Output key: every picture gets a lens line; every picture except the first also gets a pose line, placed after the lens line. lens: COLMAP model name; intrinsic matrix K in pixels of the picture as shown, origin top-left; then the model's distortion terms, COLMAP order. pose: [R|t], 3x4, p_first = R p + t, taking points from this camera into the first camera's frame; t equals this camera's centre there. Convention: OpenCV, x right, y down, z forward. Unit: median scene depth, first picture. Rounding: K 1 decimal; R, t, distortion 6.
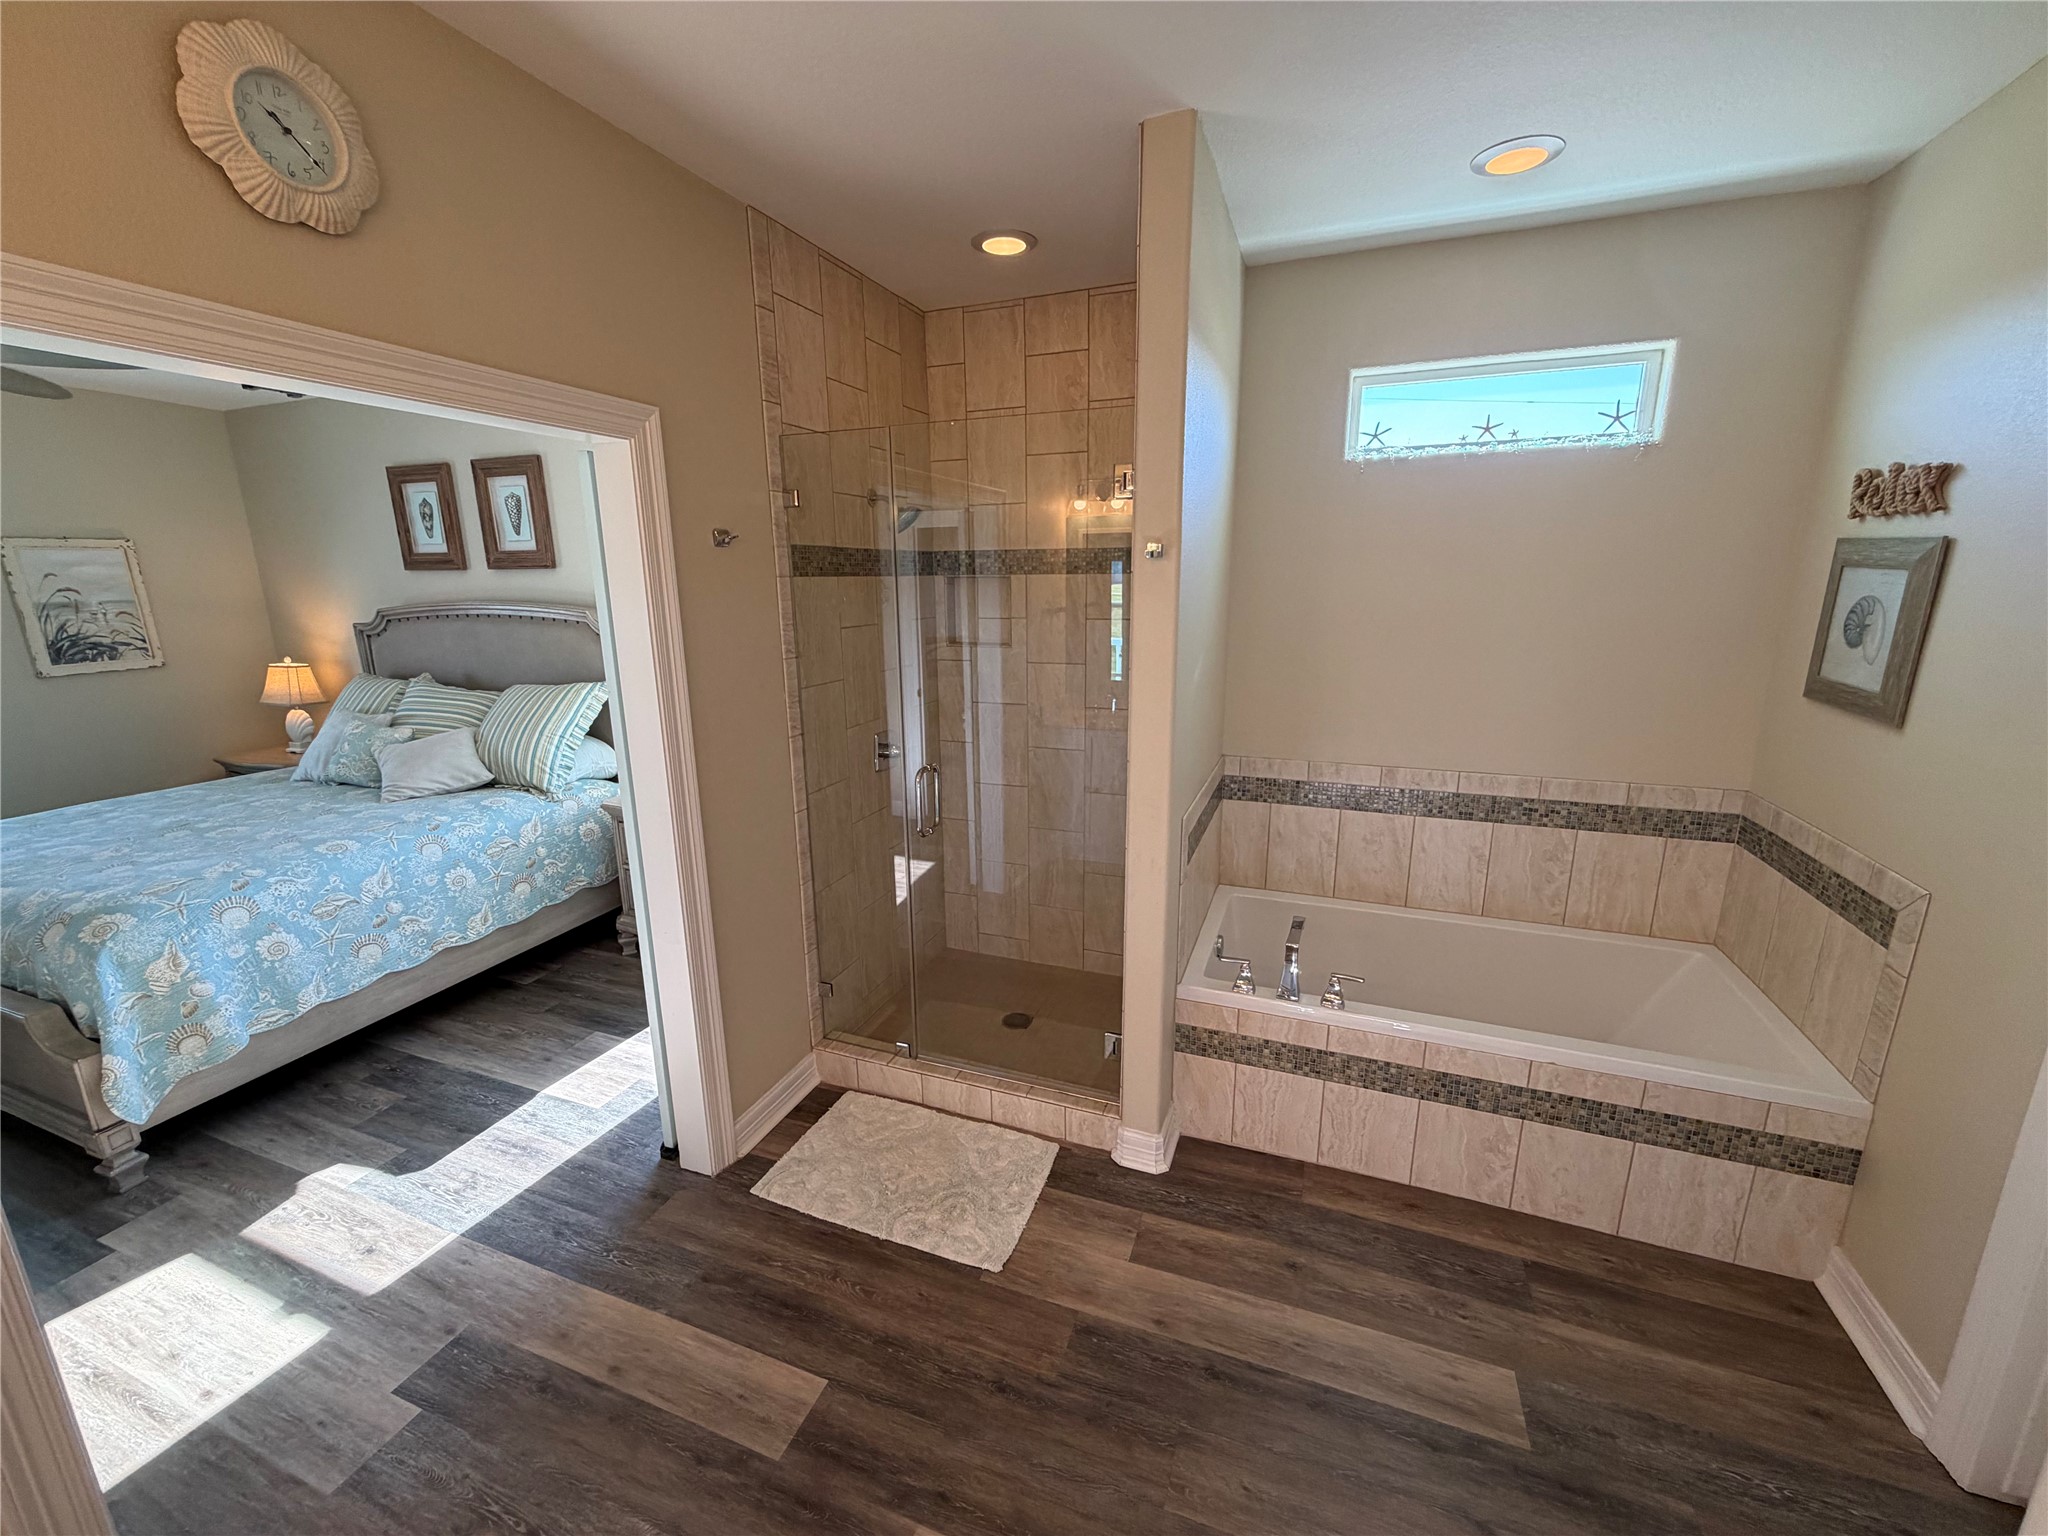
lens RADIAL K [[813.1, 0, 1022.5], [0, 813.1, 767.4], [0, 0, 1]] dist [0.000426, -0.000156]
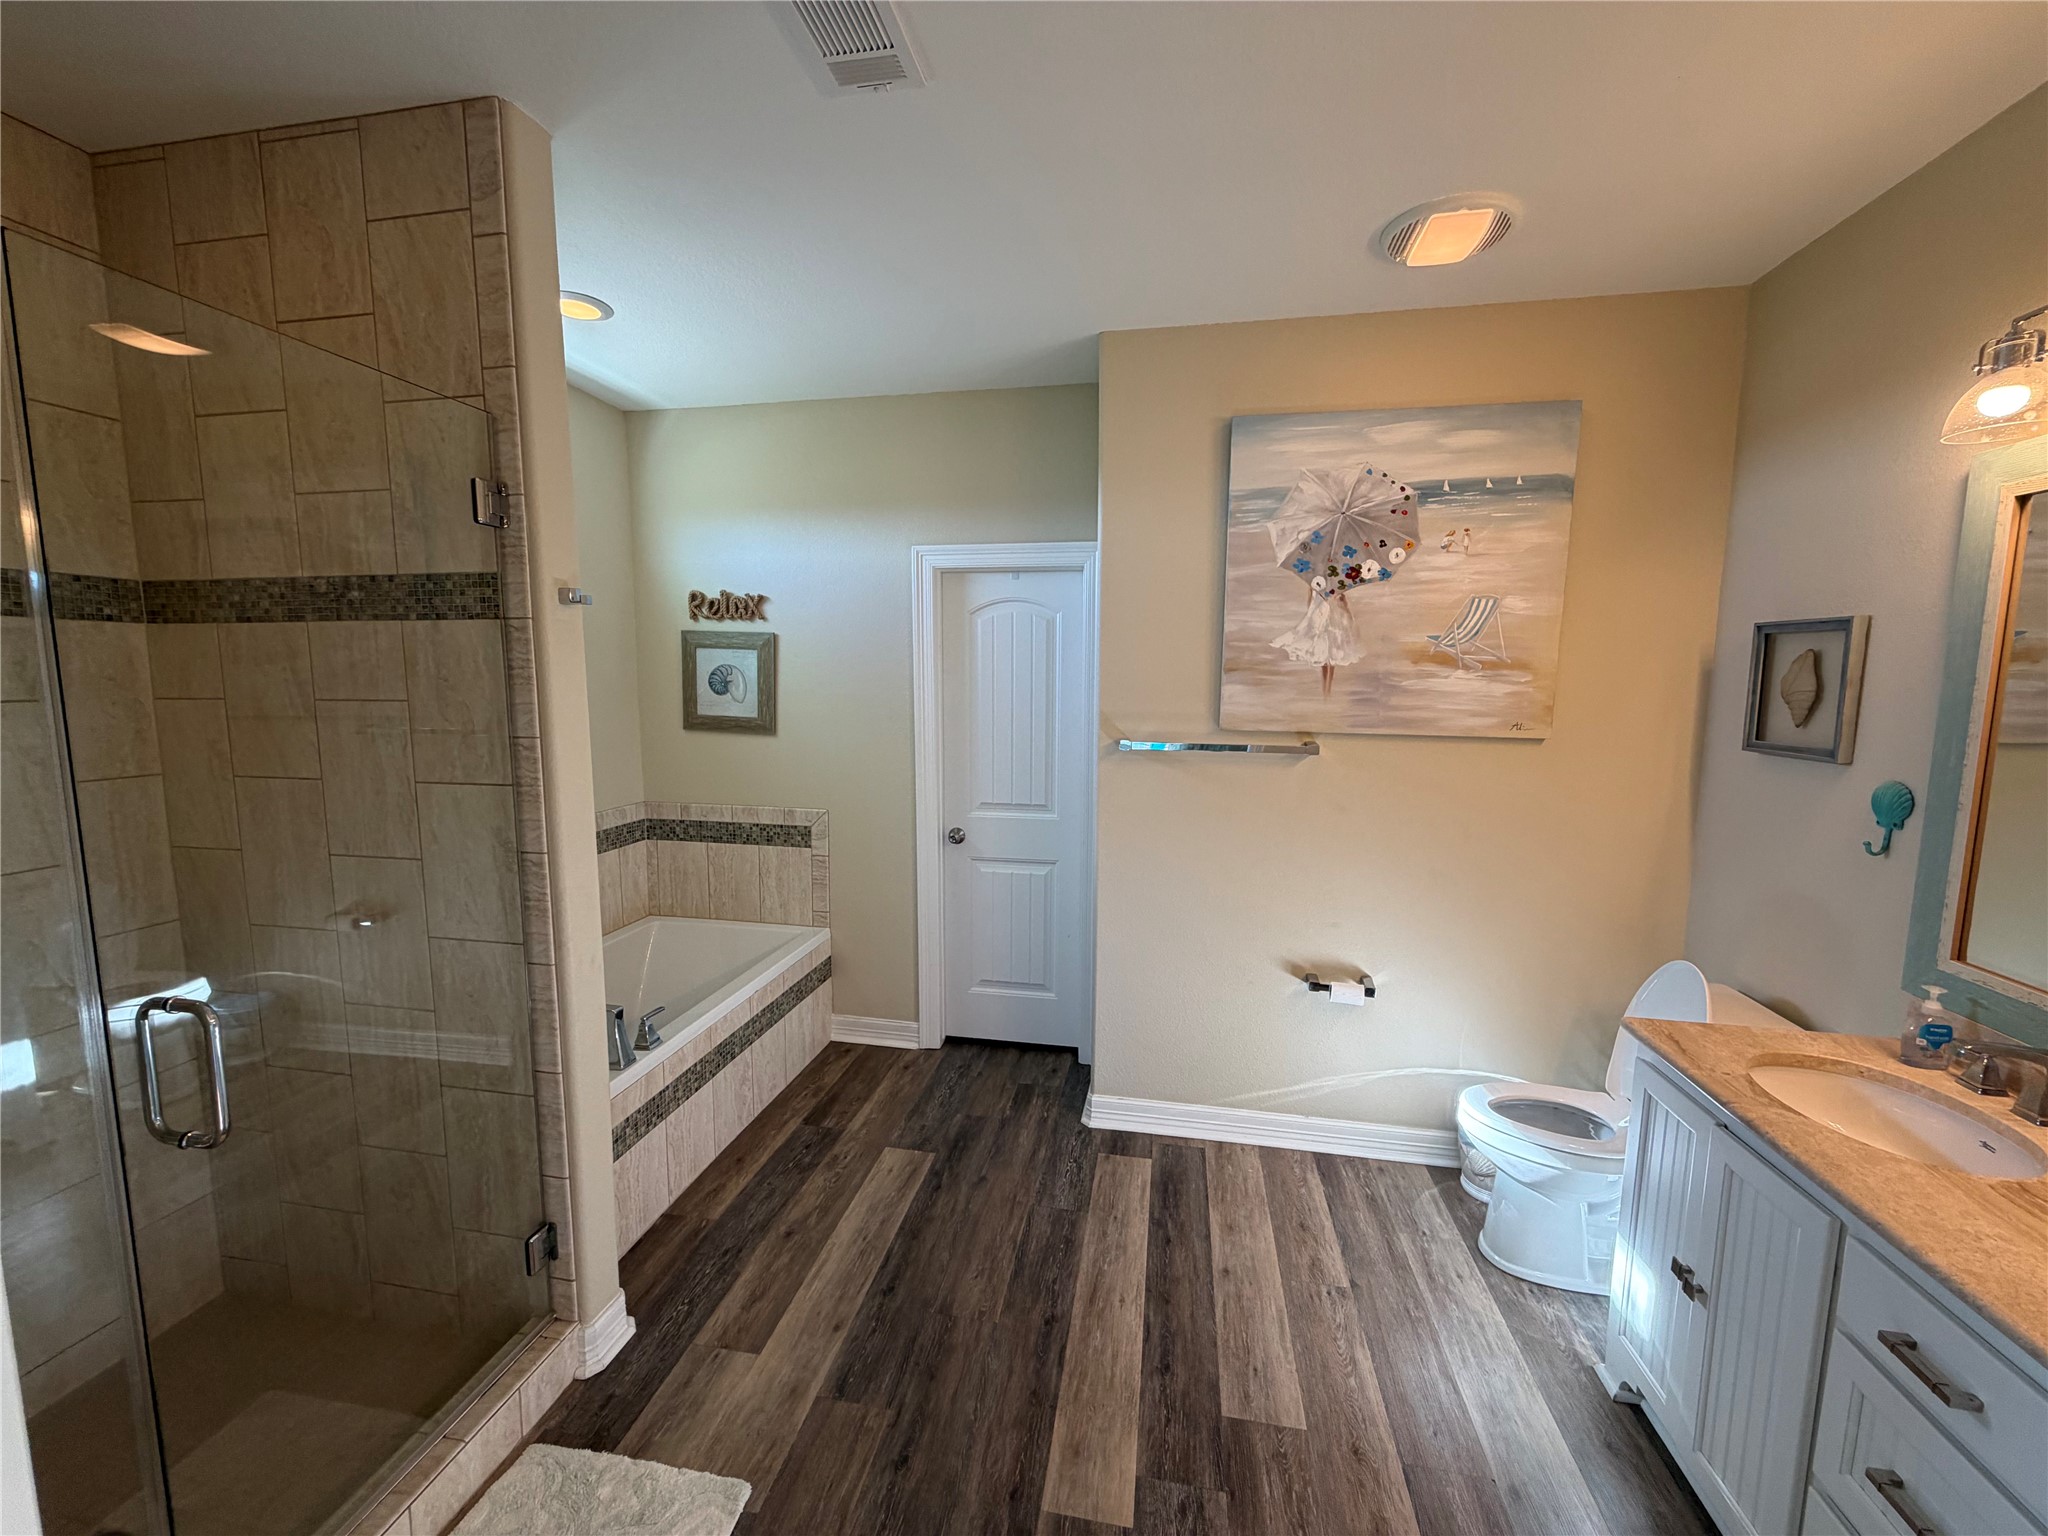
lens RADIAL K [[813.1, 0, 1023.8], [0, 813.1, 766.8], [0, 0, 1]] dist [0.000426, -0.000156]
pose [[-0.176537, -0.102056, 0.978989, -0.452465], [0.223465, 0.964483, 0.140840, -0.060026], [-0.958592, 0.243633, -0.147461, 0.407811]]
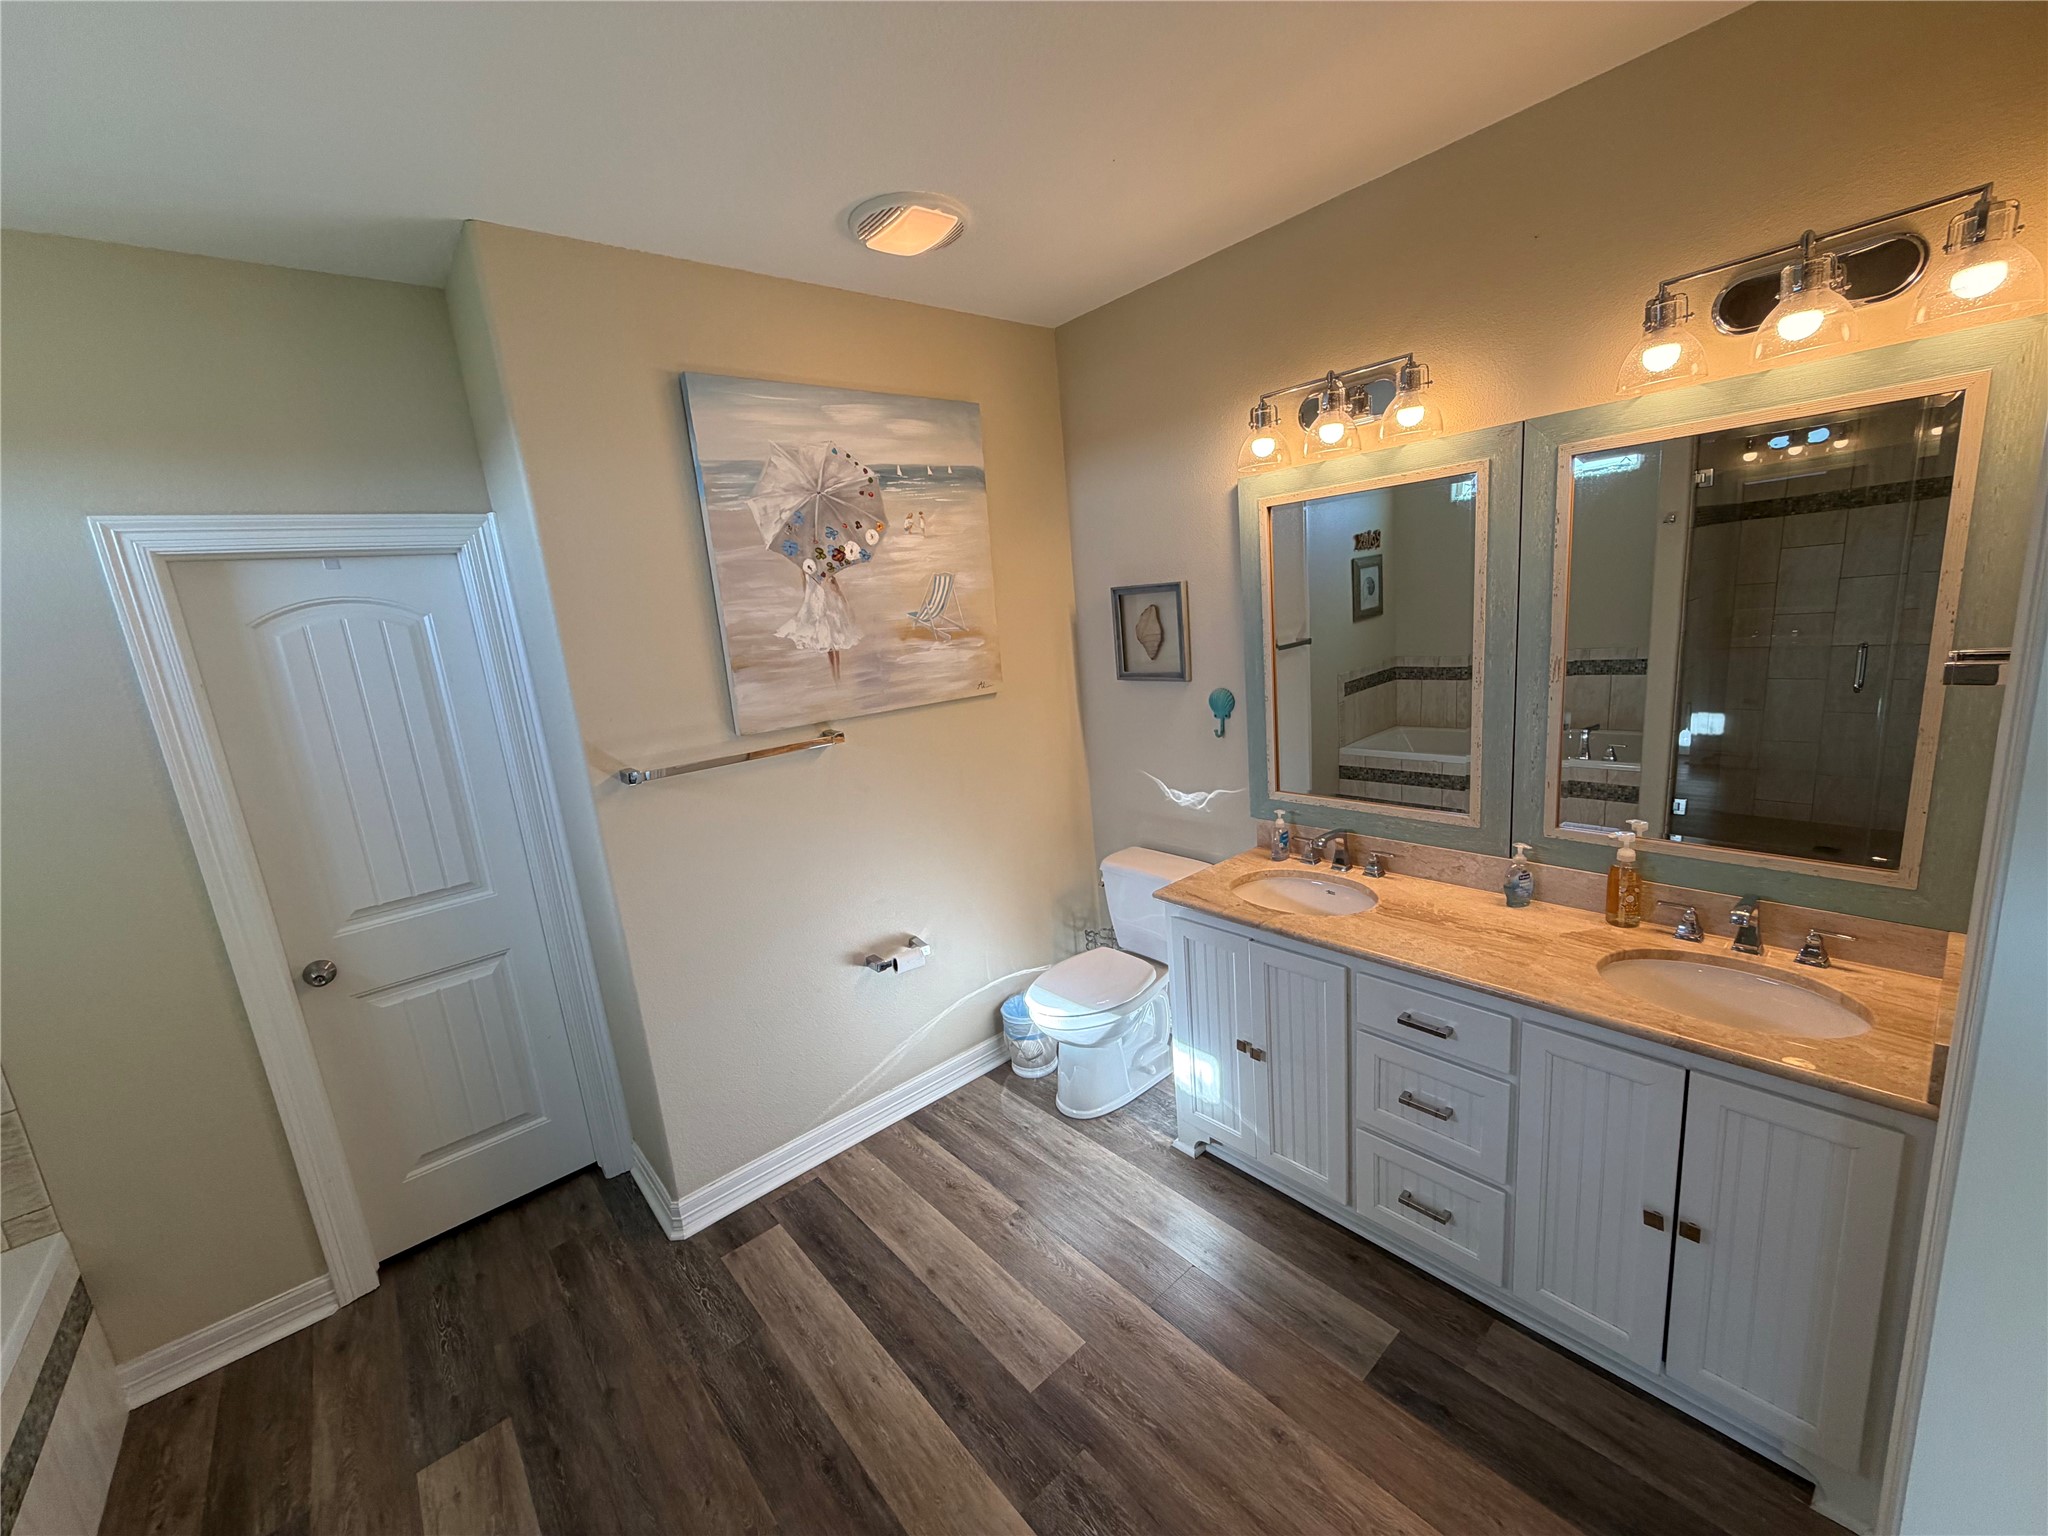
lens RADIAL K [[813.1, 0, 1021.0], [0, 813.1, 766.9], [0, 0, 1]] dist [0.000426, -0.000156]
pose [[-0.874084, -0.005634, 0.485742, -0.264273], [0.209033, 0.898259, 0.386569, -0.134295], [-0.438500, 0.439430, -0.783976, 0.548469]]
